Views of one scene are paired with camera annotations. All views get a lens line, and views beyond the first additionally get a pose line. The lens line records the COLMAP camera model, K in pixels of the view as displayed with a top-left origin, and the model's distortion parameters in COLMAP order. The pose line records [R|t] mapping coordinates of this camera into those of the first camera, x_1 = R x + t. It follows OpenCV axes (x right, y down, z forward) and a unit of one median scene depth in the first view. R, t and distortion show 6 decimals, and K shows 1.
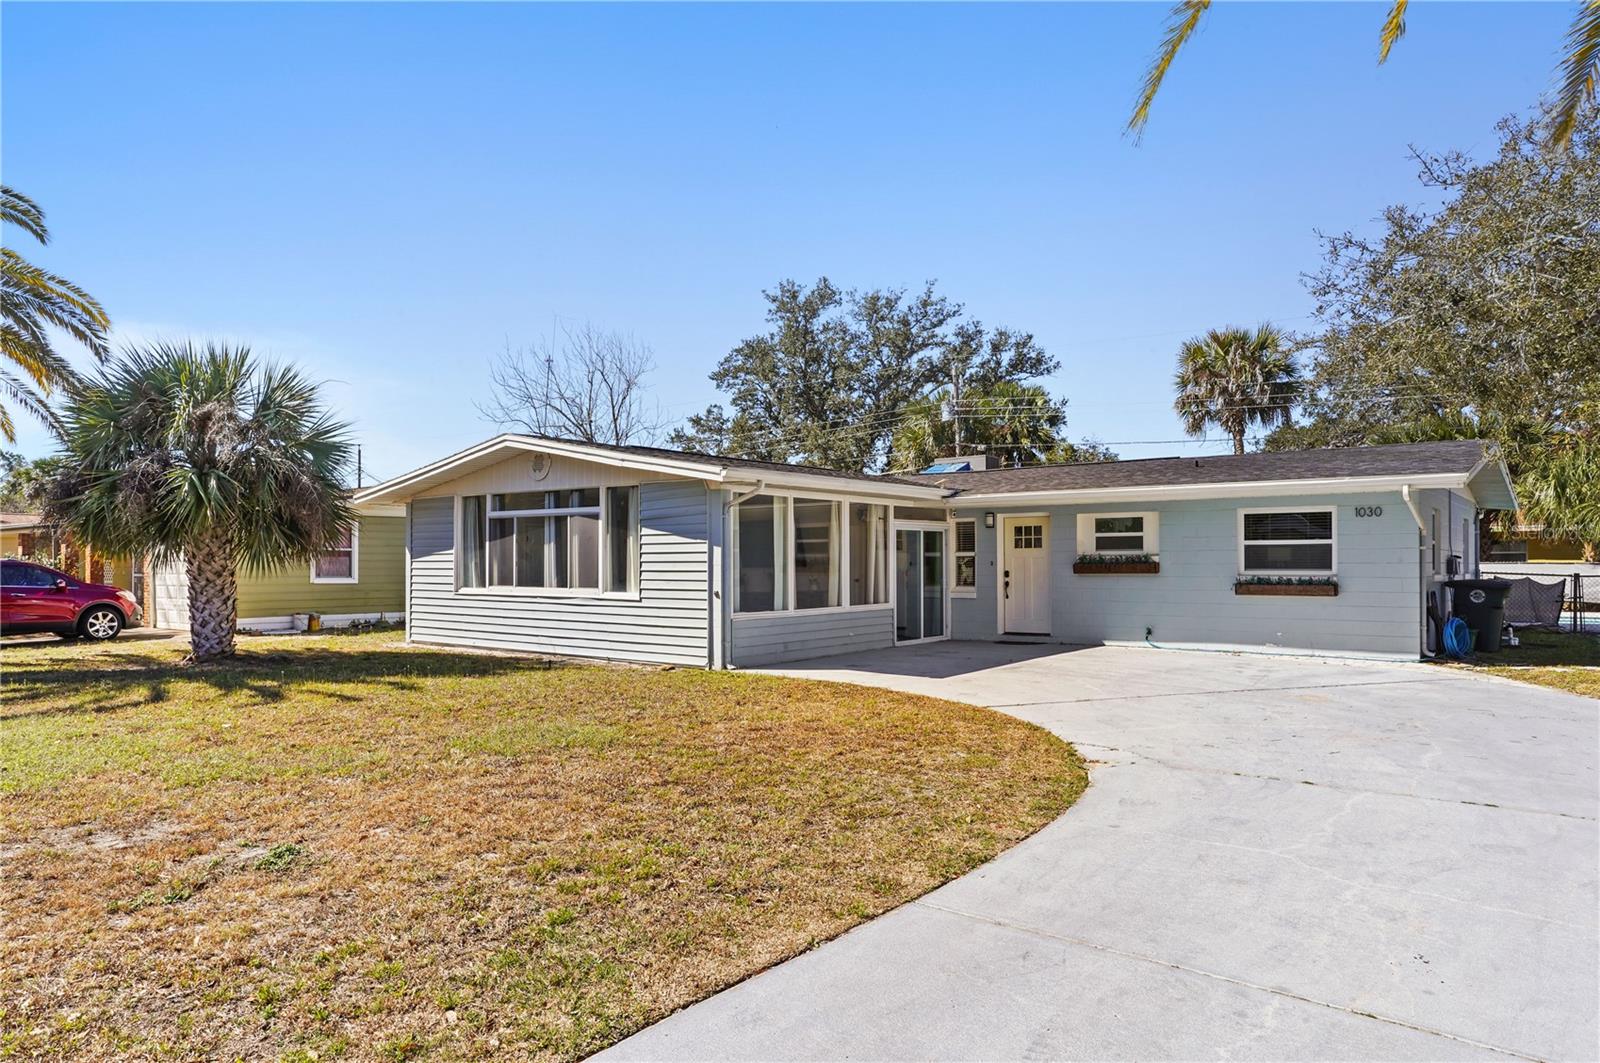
lens RADIAL K [[978.8, 0, 815.2], [0, 978.8, 549.1], [0, 0, 1]] dist [-0.019888, 0.003604]
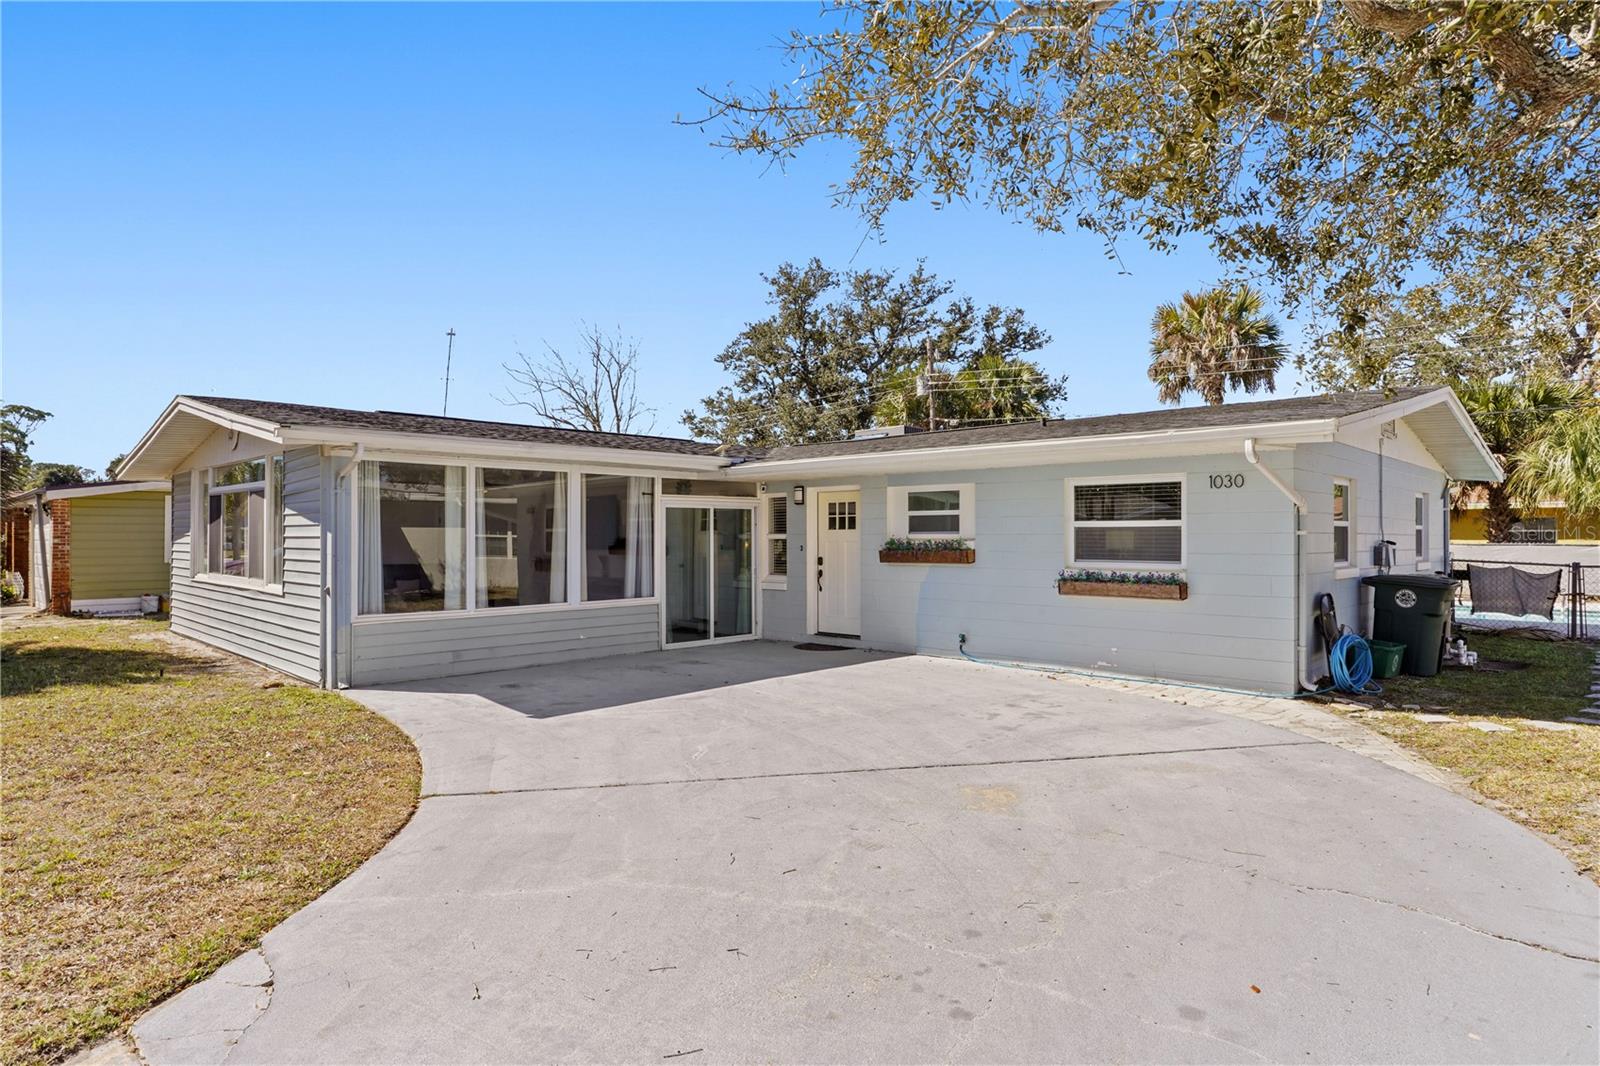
lens RADIAL K [[881.1, 0, 796.2], [0, 881.1, 521.8], [0, 0, 1]] dist [-0.025686, 0.001028]
pose [[0.994079, 0.000489, -0.108655, 0.256323], [-0.000758, 0.999997, -0.002436, -0.005687], [0.108654, 0.002504, 0.994076, 0.261801]]
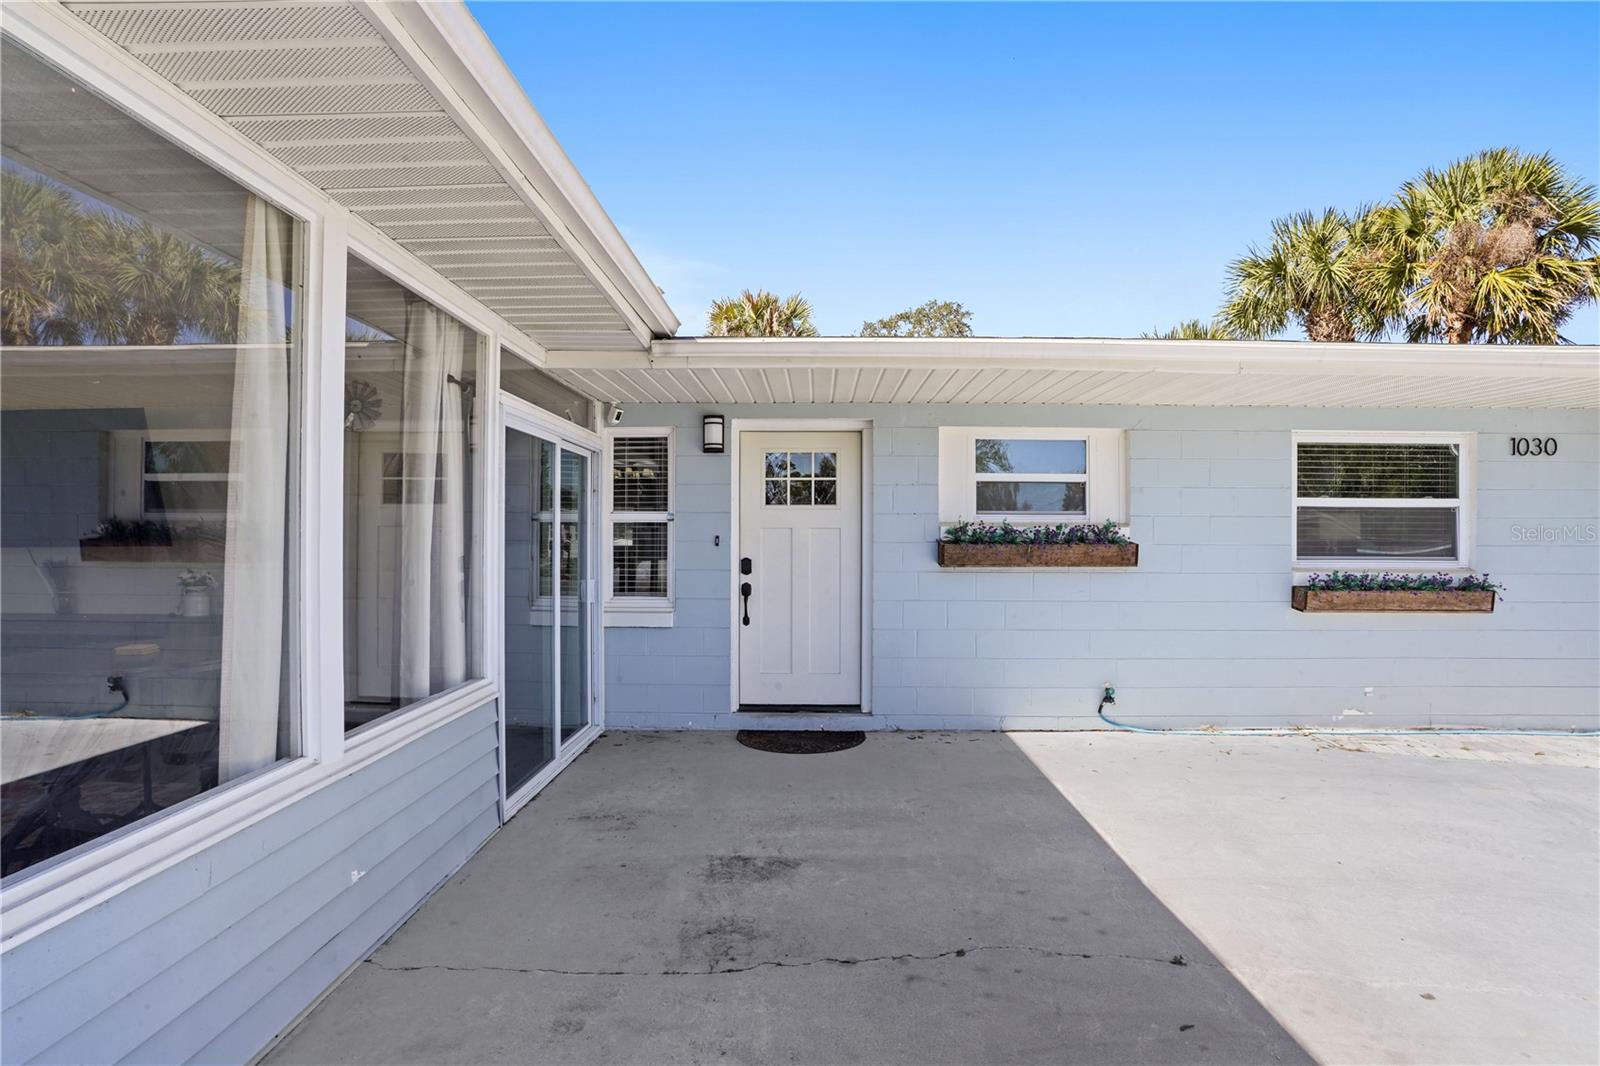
lens RADIAL K [[786.7, 0, 812.9], [0, 786.7, 532.1], [0, 0, 1]] dist [-0.068269, 0.026329]
pose [[0.797527, 0.010506, 0.603192, 0.015159], [-0.016273, 0.999859, 0.004100, 0.009057], [-0.603064, -0.013086, 0.797585, 0.713917]]
